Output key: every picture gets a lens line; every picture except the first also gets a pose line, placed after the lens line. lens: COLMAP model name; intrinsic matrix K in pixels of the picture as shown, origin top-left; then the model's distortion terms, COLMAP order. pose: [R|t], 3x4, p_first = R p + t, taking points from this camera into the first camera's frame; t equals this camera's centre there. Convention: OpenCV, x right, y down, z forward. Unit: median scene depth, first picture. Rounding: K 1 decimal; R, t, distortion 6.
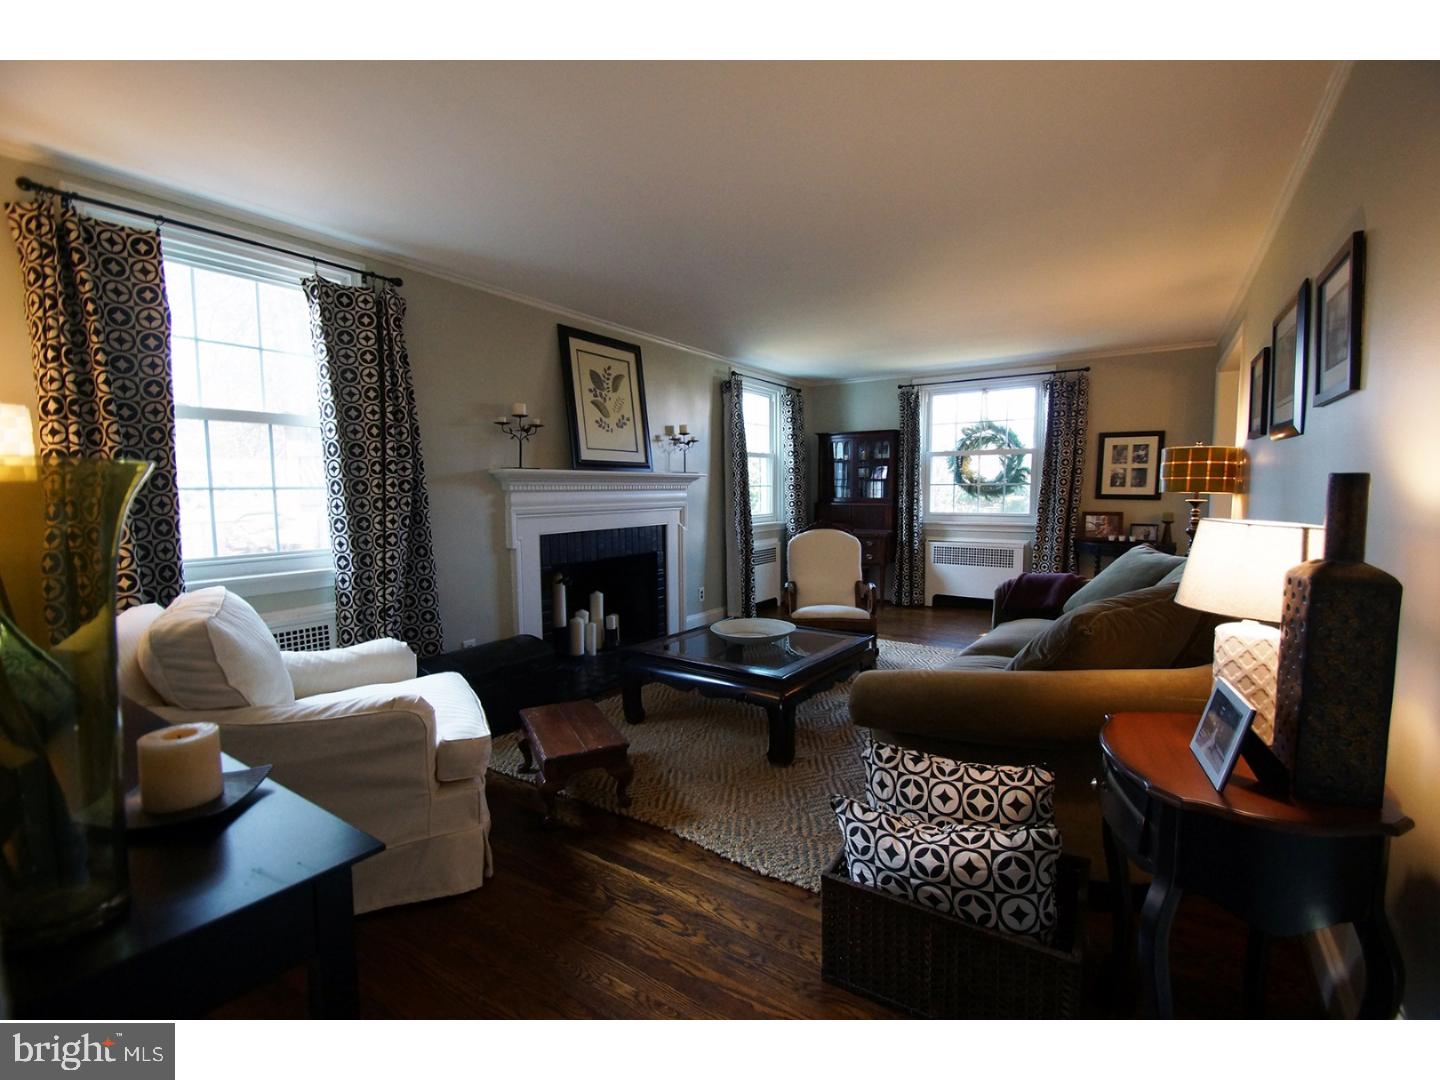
lens RADIAL K [[640.9, 0, 720.1], [0, 640.9, 537.4], [0, 0, 1]] dist [0.004458, -0.012305]
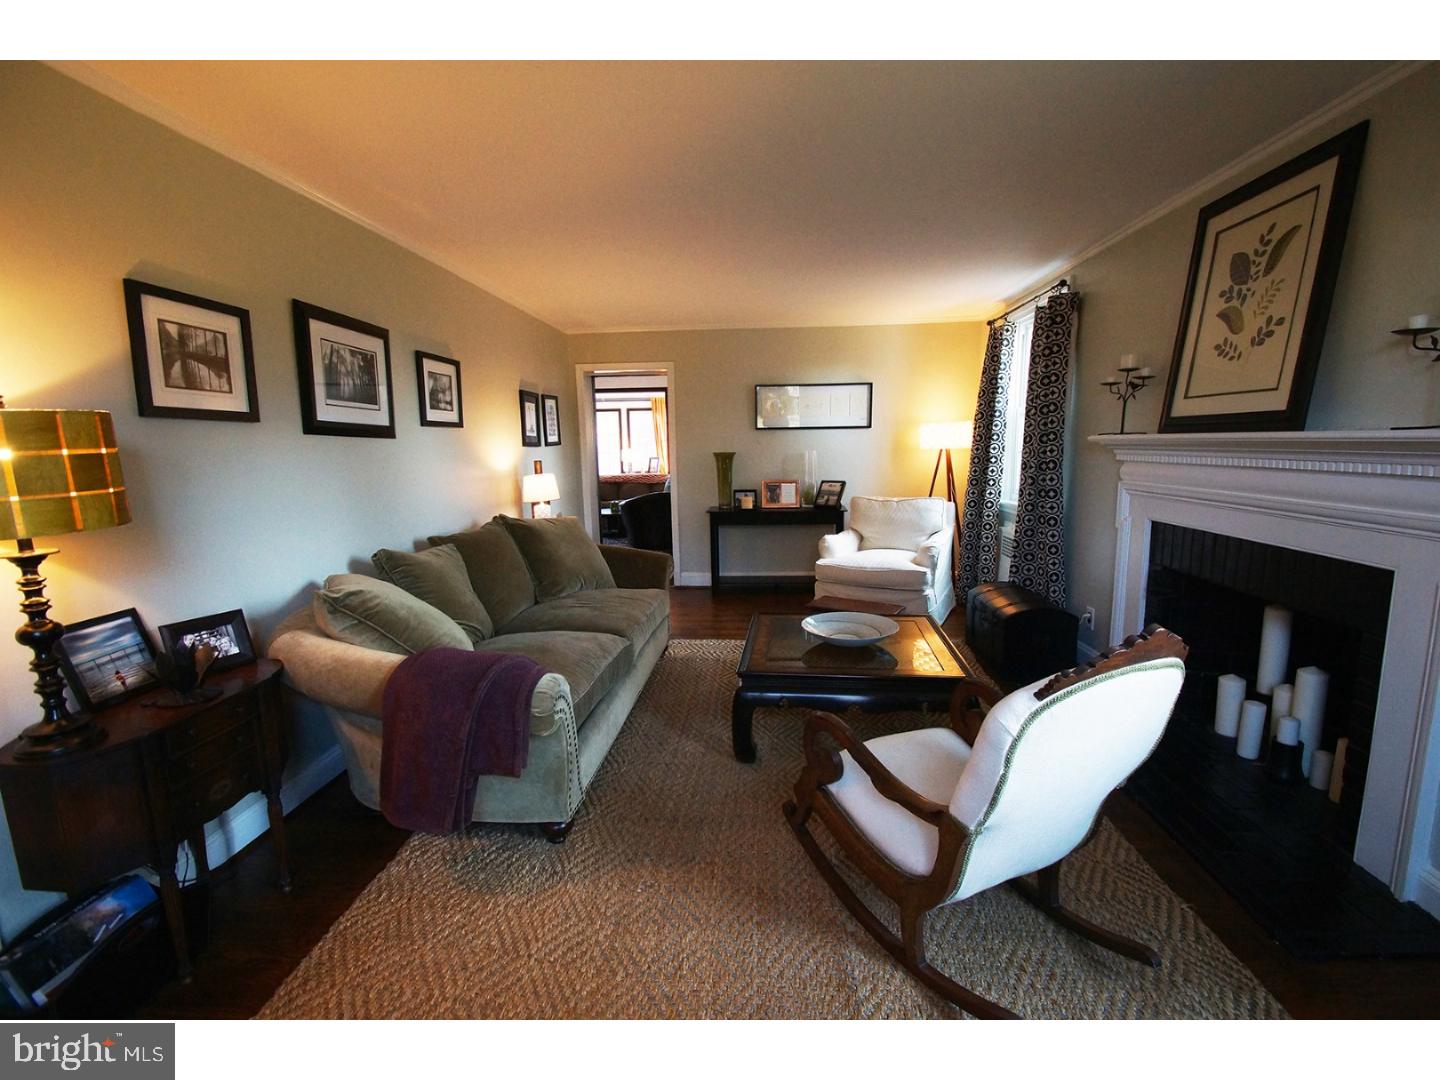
lens RADIAL K [[640.9, 0, 717.9], [0, 640.9, 541.5], [0, 0, 1]] dist [0.004458, -0.012305]
pose [[-0.871130, 0.096520, -0.481473, 0.487719], [-0.013569, 0.975386, 0.220085, -0.128352], [0.490865, 0.198255, -0.848379, 1.282018]]
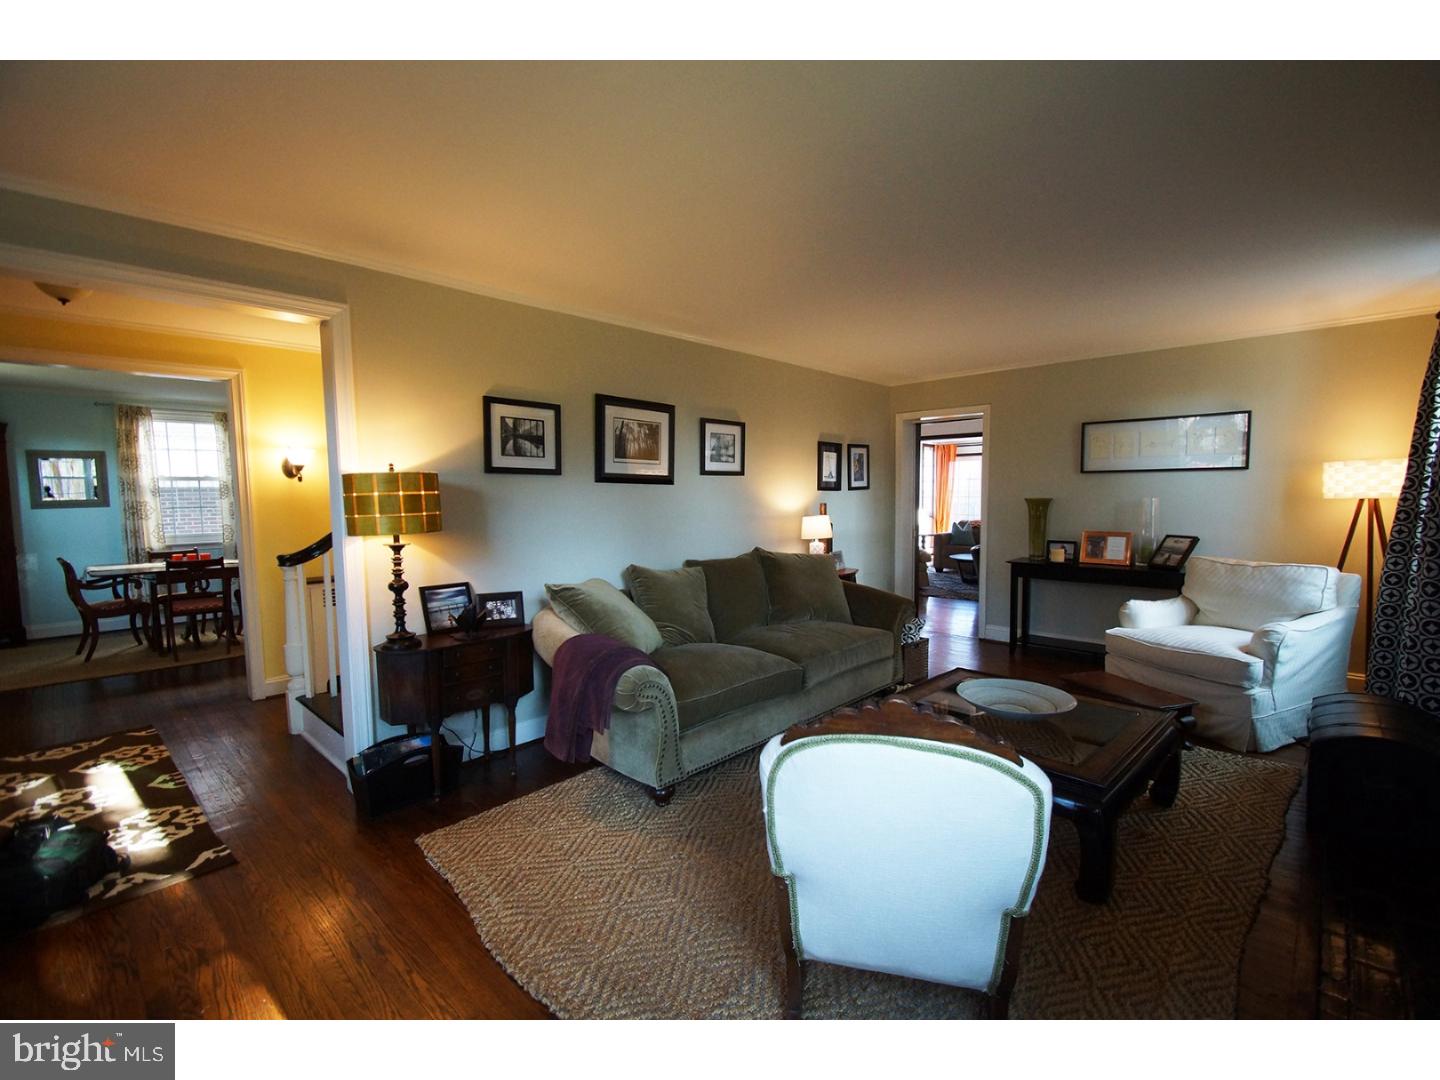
lens RADIAL K [[640.9, 0, 737.7], [0, 640.9, 541.4], [0, 0, 1]] dist [0.004458, -0.012305]
pose [[-0.983617, 0.004850, 0.180207, 0.196926], [0.032215, 0.988276, 0.149240, -0.134021], [-0.177370, 0.152601, -0.972241, 1.396885]]
